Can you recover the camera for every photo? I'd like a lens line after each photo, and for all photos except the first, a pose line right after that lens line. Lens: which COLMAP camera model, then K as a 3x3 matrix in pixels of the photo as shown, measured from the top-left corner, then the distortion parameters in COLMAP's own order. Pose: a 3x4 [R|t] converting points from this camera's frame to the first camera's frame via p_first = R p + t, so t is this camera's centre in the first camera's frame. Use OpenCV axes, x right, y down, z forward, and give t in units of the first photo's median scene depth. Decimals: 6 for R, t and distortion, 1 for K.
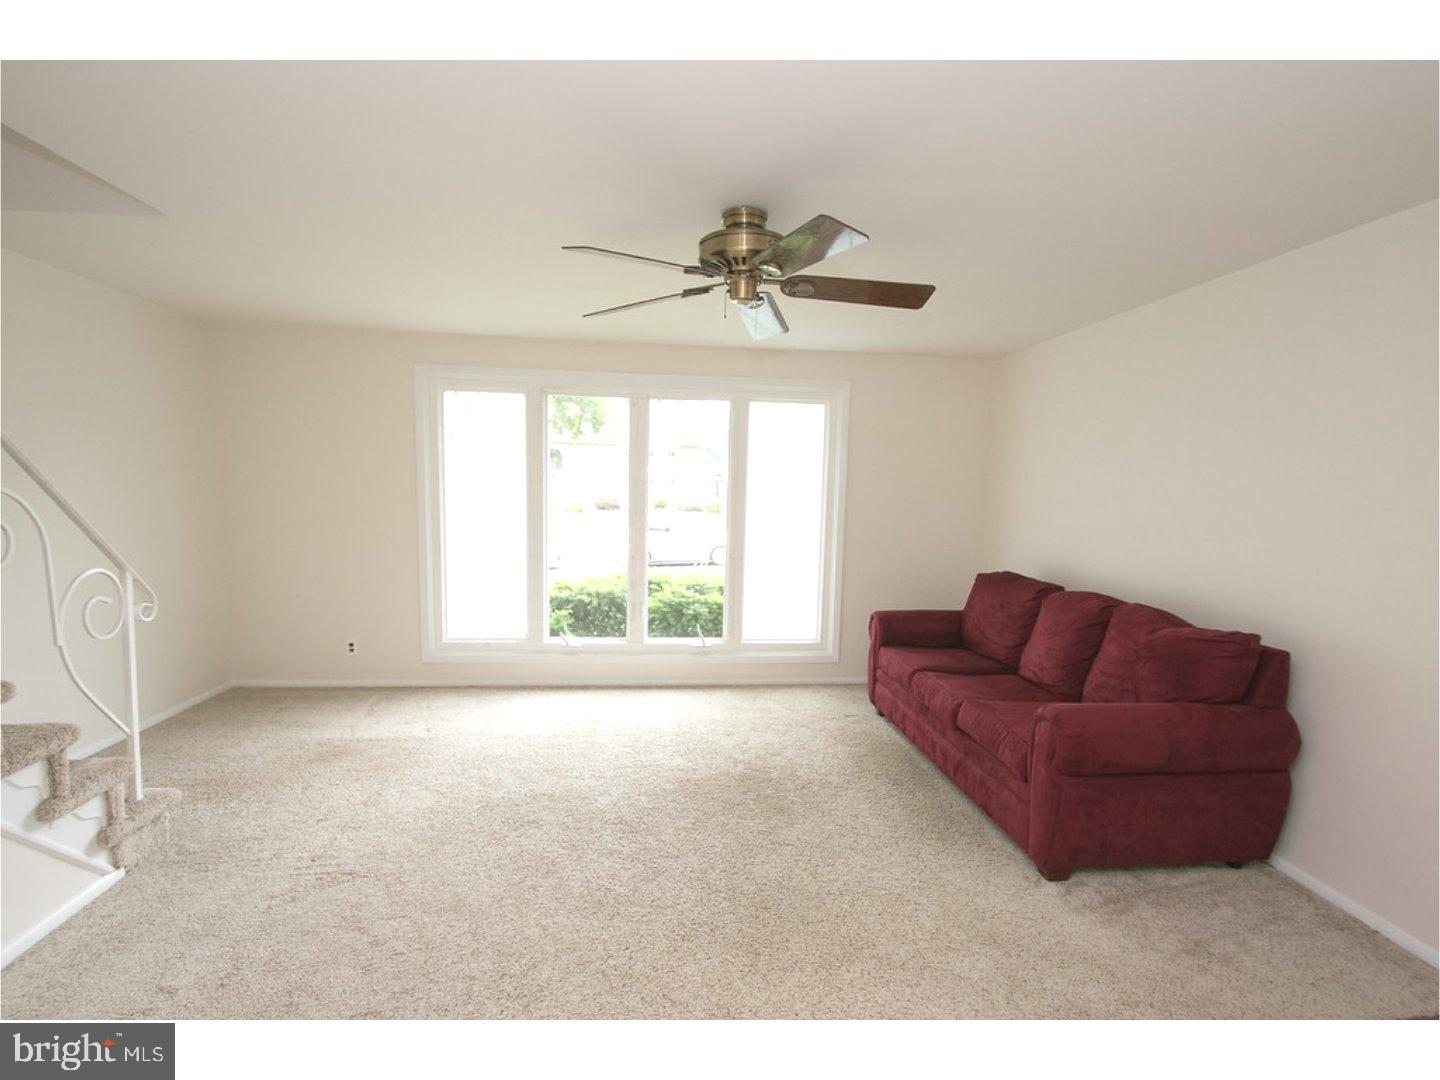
lens RADIAL K [[686.7, 0, 722.1], [0, 686.7, 541.4], [0, 0, 1]] dist [-0.012650, -0.000495]
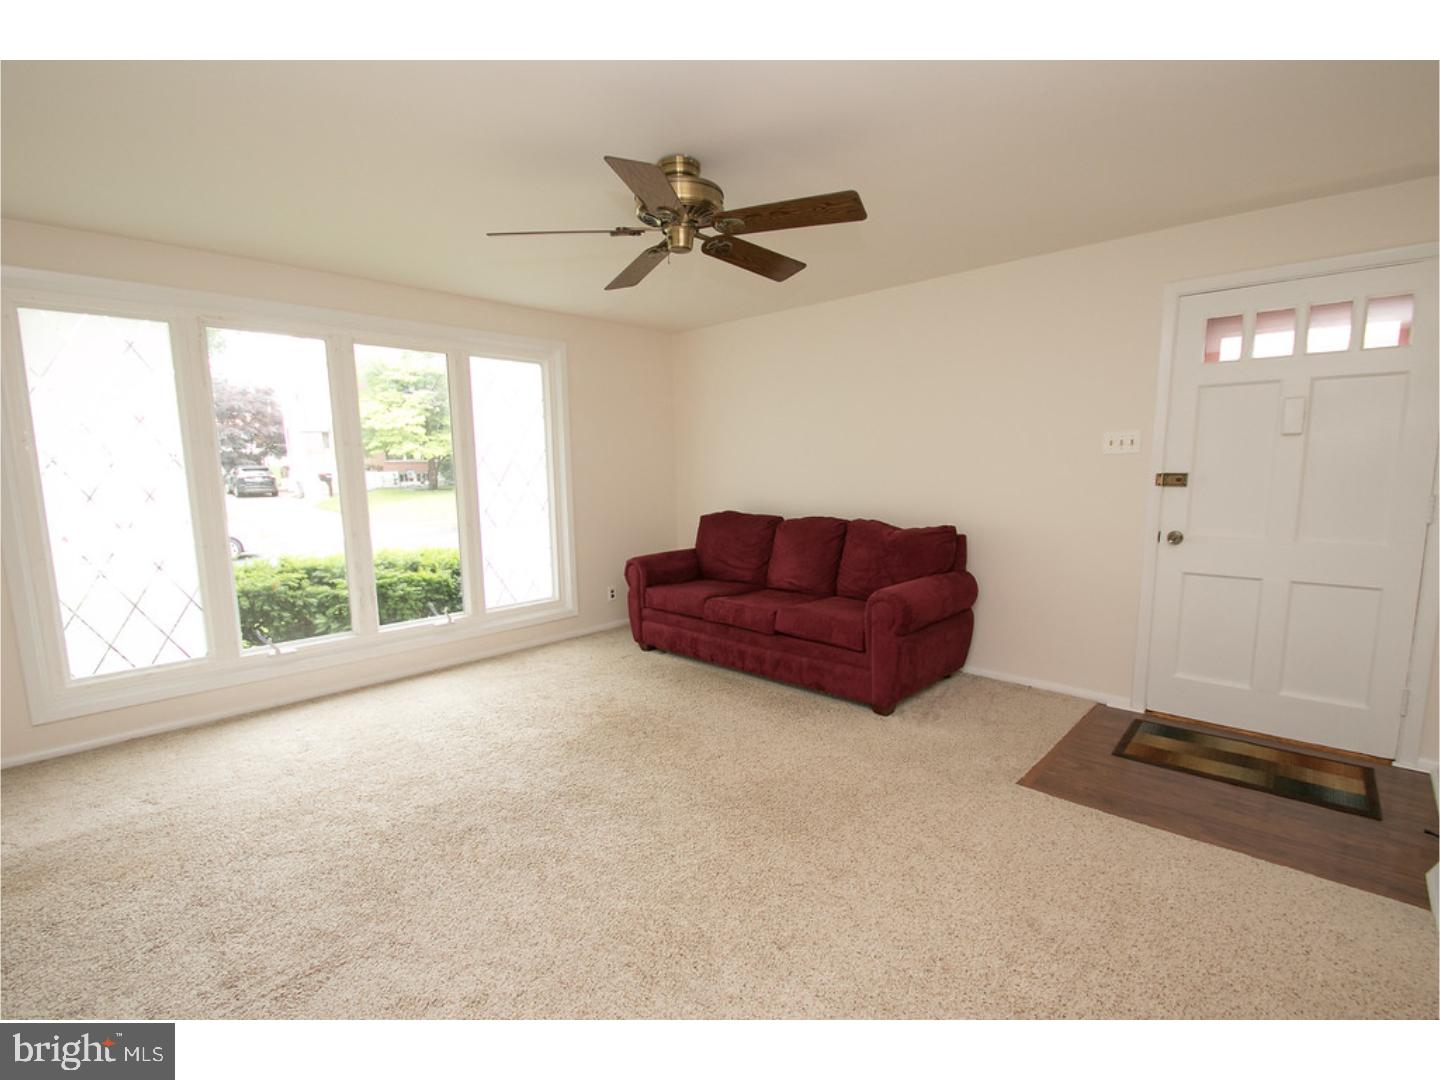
lens RADIAL K [[659.4, 0, 715.7], [0, 659.4, 548.7], [0, 0, 1]] dist [-0.014671, -0.000463]
pose [[0.761994, -0.116030, 0.637105, -0.382347], [0.080714, 0.993163, 0.084339, 0.010448], [-0.642535, -0.012842, 0.766149, 0.126689]]
